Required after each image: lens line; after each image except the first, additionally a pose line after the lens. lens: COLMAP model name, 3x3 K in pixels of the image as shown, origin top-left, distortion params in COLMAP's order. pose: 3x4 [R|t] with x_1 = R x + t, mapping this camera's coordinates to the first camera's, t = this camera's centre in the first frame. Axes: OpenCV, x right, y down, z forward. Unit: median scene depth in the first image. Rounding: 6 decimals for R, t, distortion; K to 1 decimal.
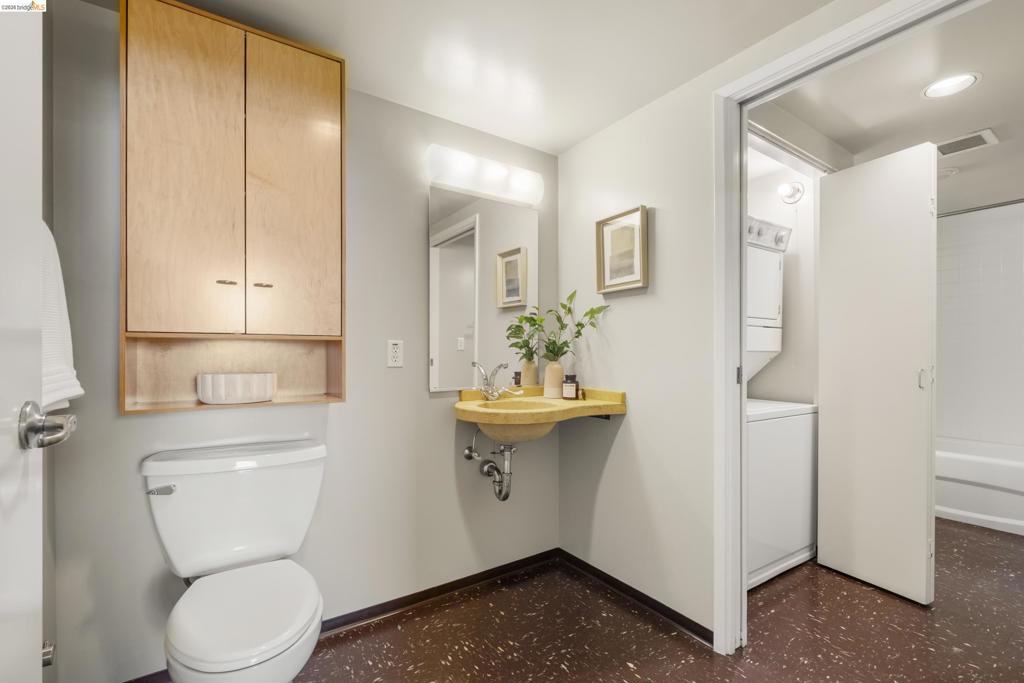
lens RADIAL K [[462.9, 0, 514.2], [0, 462.9, 352.6], [0, 0, 1]] dist [-0.004107, -0.000806]
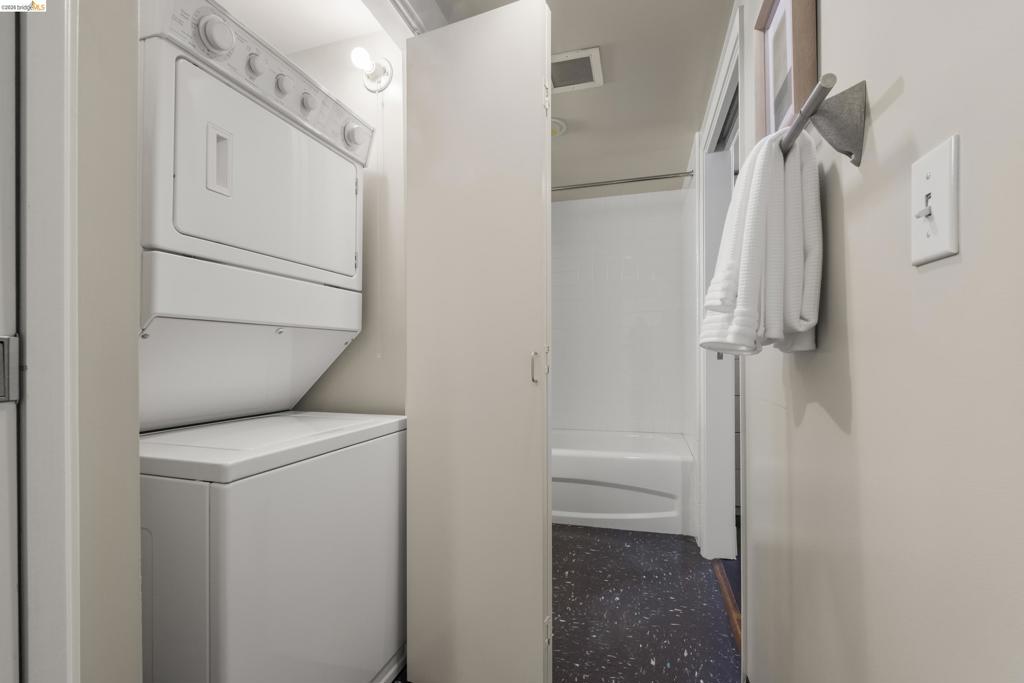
lens RADIAL K [[462.9, 0, 514.2], [0, 462.9, 352.6], [0, 0, 1]] dist [-0.004107, -0.000806]
pose [[0.789551, 0.001533, 0.613683, 0.371521], [0.006373, 0.999922, -0.010696, 0.034165], [-0.613652, 0.012356, 0.789480, 0.406827]]
